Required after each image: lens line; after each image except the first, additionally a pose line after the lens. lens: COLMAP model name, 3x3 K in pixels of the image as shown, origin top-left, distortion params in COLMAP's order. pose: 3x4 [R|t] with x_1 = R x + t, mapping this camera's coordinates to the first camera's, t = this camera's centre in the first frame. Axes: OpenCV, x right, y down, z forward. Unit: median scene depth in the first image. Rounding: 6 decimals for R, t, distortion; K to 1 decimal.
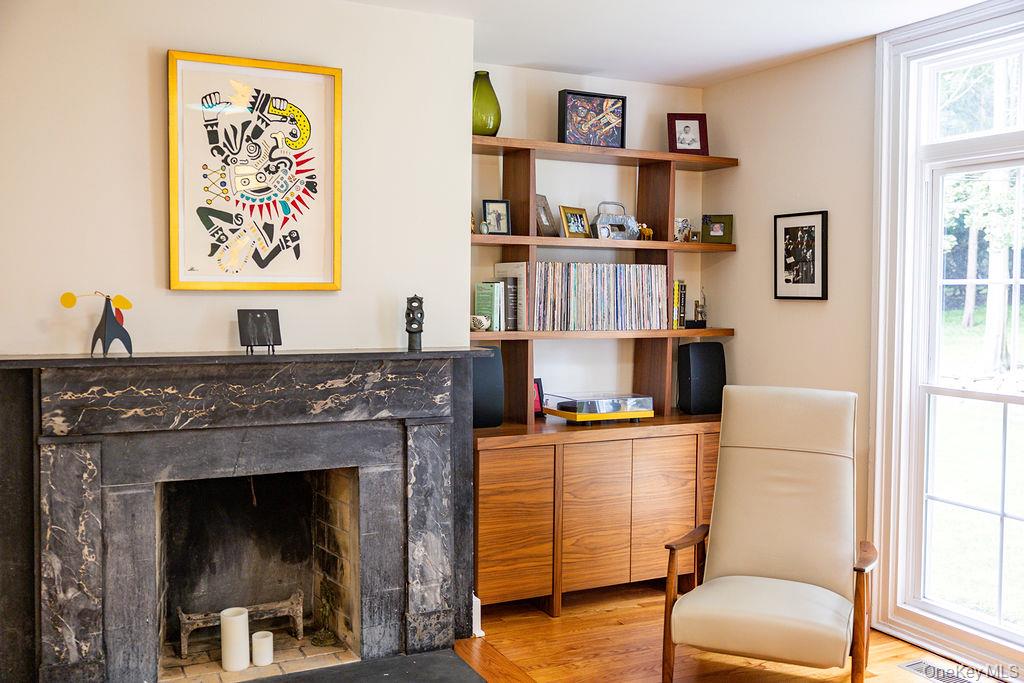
lens RADIAL K [[944.7, 0, 510.8], [0, 944.7, 339.8], [0, 0, 1]] dist [-0.000321, 0.000000]
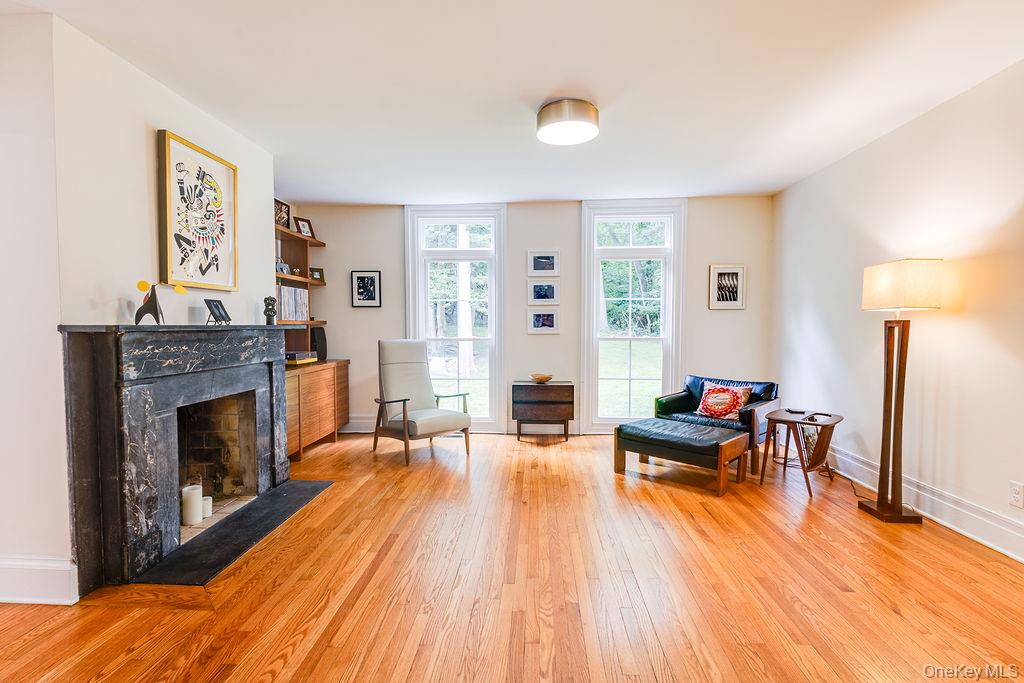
lens RADIAL K [[482.8, 0, 501.2], [0, 482.8, 340.4], [0, 0, 1]] dist [0.015332, -0.000534]
pose [[0.504346, -0.037027, 0.862707, -0.705519], [0.047657, 0.998751, 0.015005, 0.048097], [-0.862185, 0.033546, 0.505481, 0.115643]]
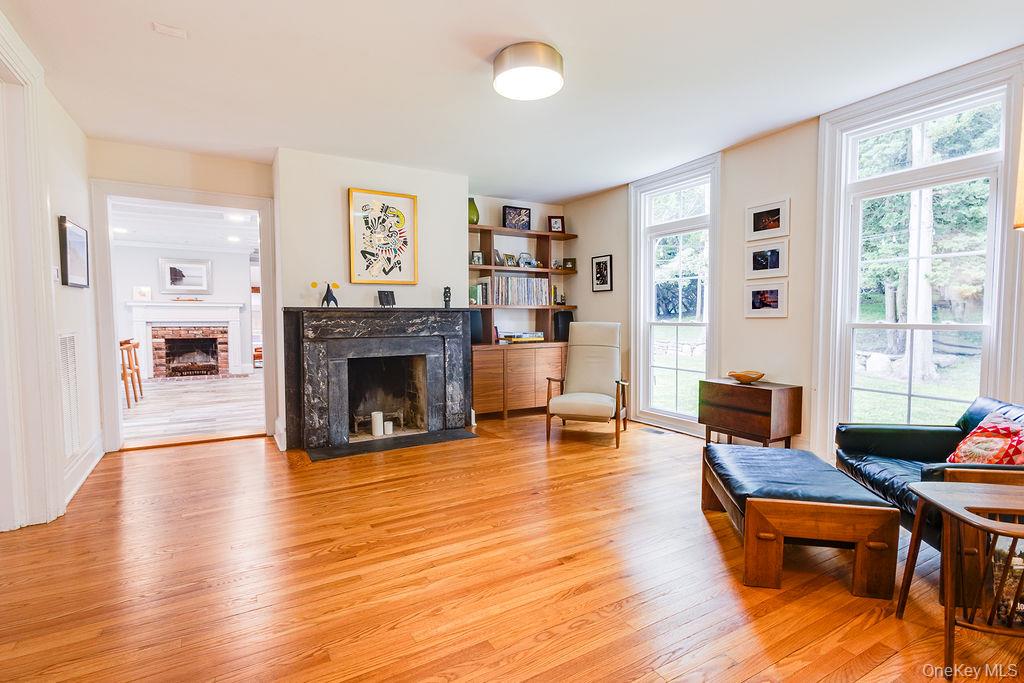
lens RADIAL K [[482.8, 0, 508.4], [0, 482.8, 340.0], [0, 0, 1]] dist [0.015332, -0.000534]
pose [[0.997912, -0.015903, 0.062593, -0.021648], [0.015806, 0.999873, 0.002034, 0.094800], [-0.062617, -0.001040, 0.998037, -0.290246]]
